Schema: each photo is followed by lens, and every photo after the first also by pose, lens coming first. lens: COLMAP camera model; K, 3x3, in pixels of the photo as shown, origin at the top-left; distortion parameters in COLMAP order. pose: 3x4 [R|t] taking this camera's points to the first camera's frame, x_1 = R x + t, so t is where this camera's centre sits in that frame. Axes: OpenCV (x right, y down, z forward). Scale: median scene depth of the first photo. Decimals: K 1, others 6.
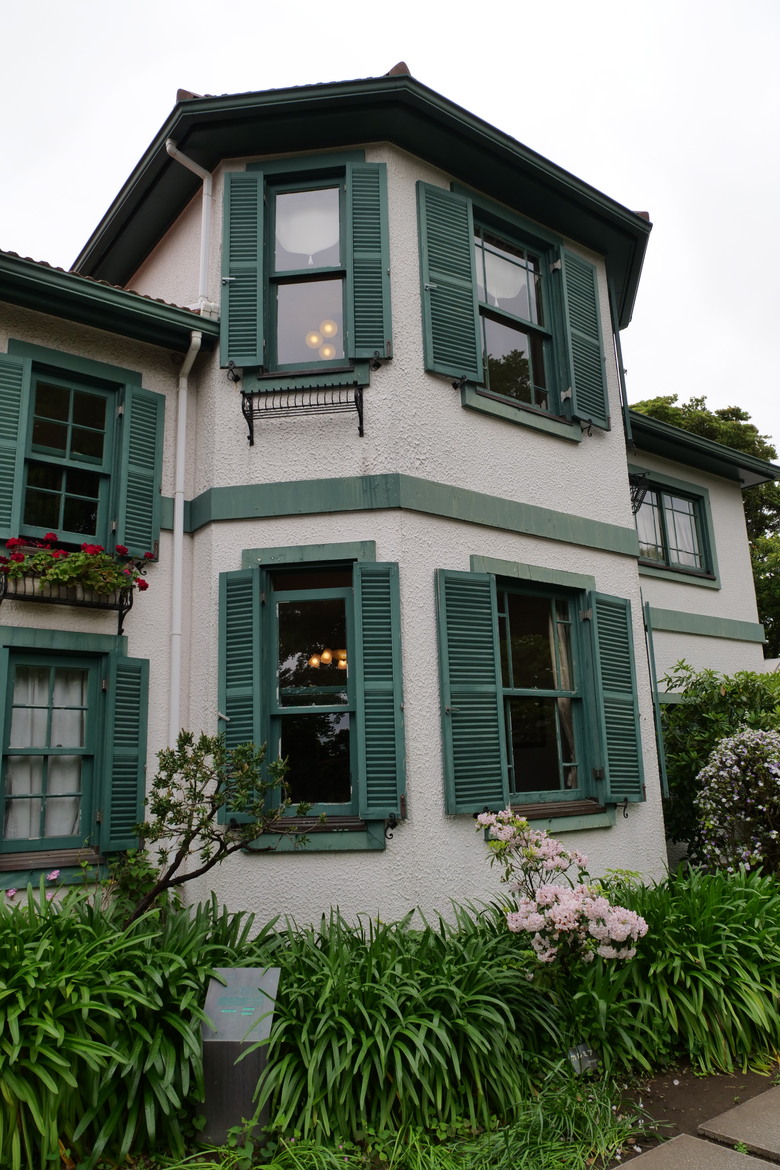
lens RADIAL K [[834.8, 0, 385.9], [0, 834.8, 571.6], [0, 0, 1]] dist [-0.045843, 0.009112]
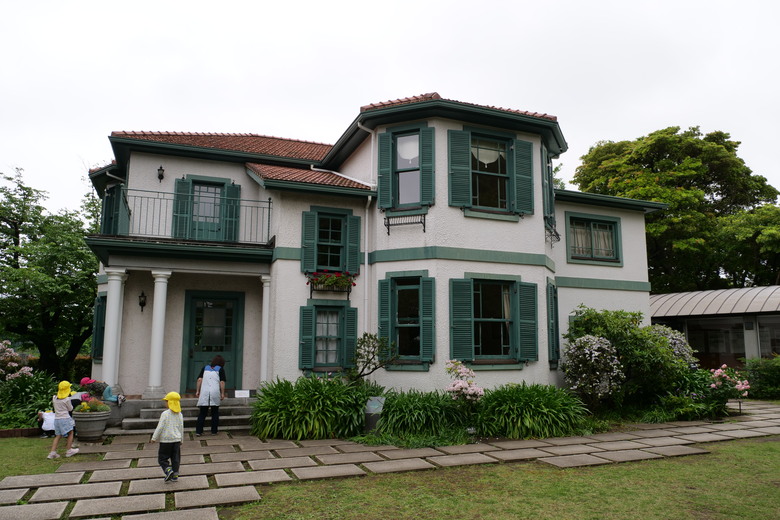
lens RADIAL K [[556.5, 0, 387.5], [0, 556.5, 259.0], [0, 0, 1]] dist [-0.045843, 0.009112]
pose [[0.958599, -0.007581, -0.284660, 0.390446], [0.032889, 0.995903, 0.084232, -0.232750], [0.282855, -0.090107, 0.954921, -0.876422]]
